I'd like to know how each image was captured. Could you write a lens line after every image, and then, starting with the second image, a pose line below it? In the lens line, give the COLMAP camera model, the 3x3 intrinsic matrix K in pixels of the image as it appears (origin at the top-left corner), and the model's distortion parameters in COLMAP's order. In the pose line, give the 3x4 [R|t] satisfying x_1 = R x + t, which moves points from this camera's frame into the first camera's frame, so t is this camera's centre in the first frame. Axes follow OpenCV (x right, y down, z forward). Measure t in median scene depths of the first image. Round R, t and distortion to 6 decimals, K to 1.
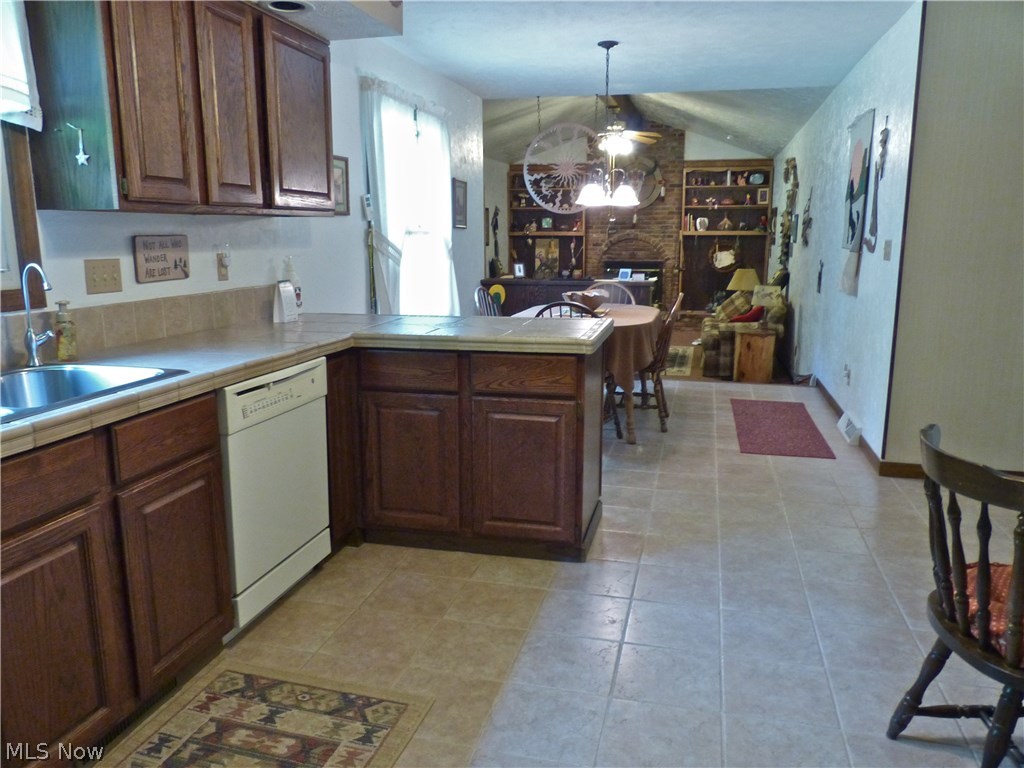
lens RADIAL K [[769.2, 0, 512.0], [0, 769.2, 384.0], [0, 0, 1]] dist [-0.021124, 0.003406]
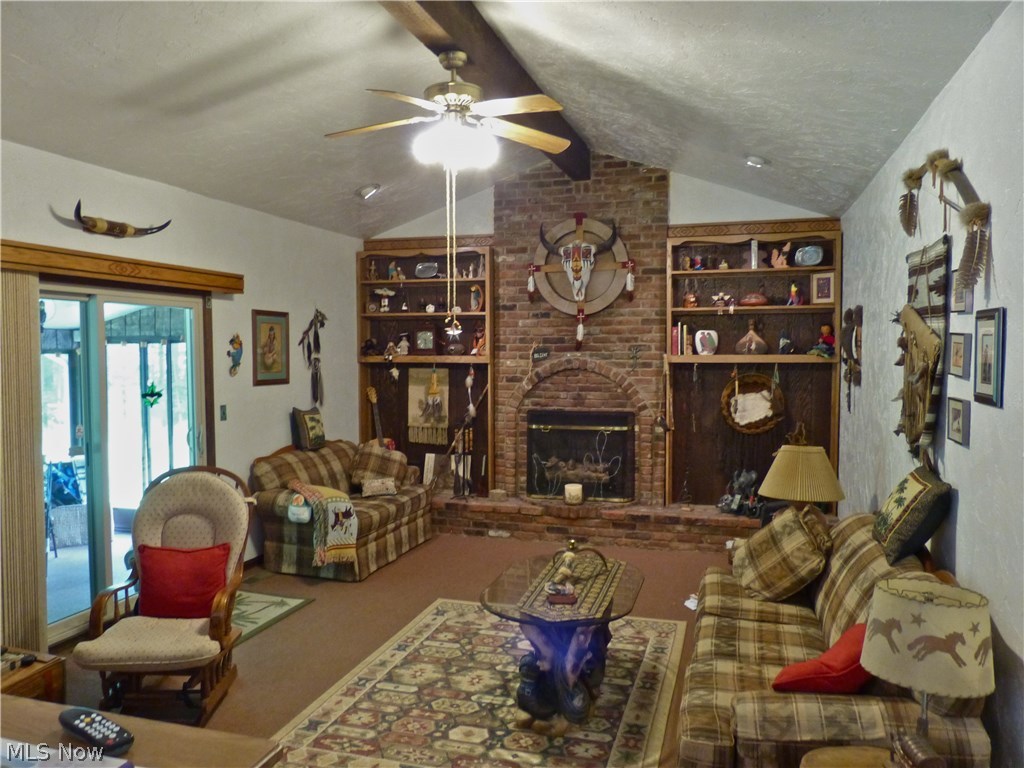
lens RADIAL K [[769.2, 0, 512.0], [0, 769.2, 384.0], [0, 0, 1]] dist [-0.021124, 0.003406]
pose [[0.999222, 0.001365, -0.039413, 0.135384], [-0.007251, 0.988722, -0.149585, -0.100185], [0.038764, 0.149755, 0.987963, 0.479298]]
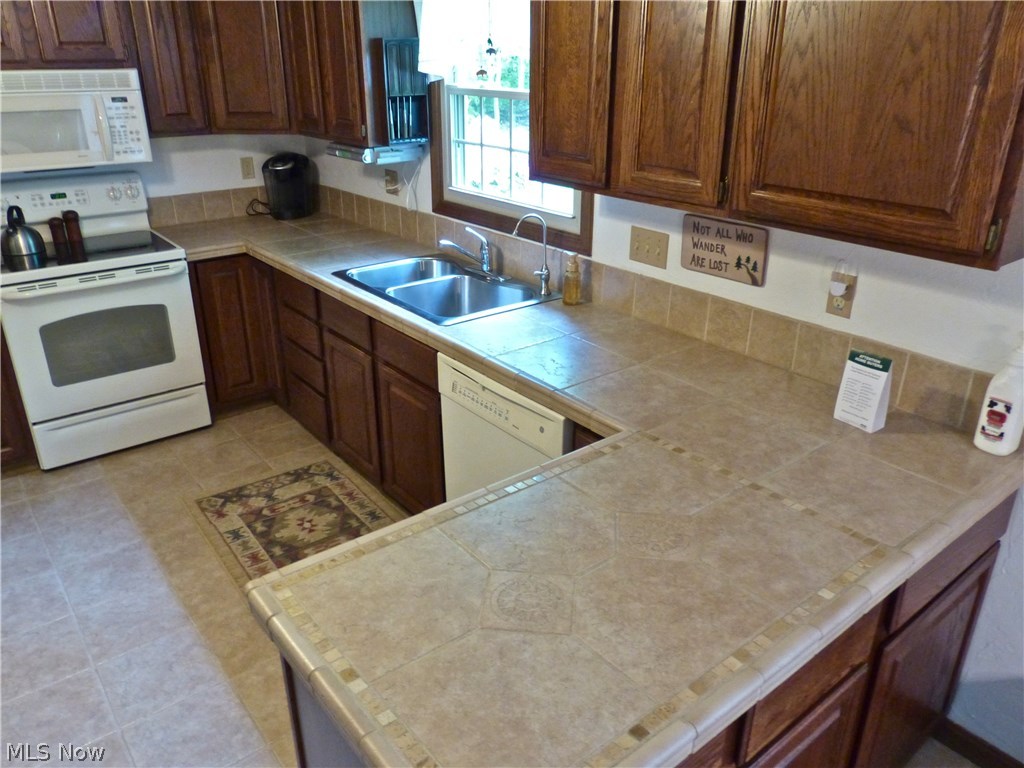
lens RADIAL K [[769.2, 0, 512.0], [0, 769.2, 384.0], [0, 0, 1]] dist [-0.021124, 0.003406]
pose [[-0.606341, 0.318429, -0.728665, 0.364735], [-0.155472, 0.851170, 0.501336, -0.500980], [0.779858, 0.417268, -0.466593, 1.537806]]
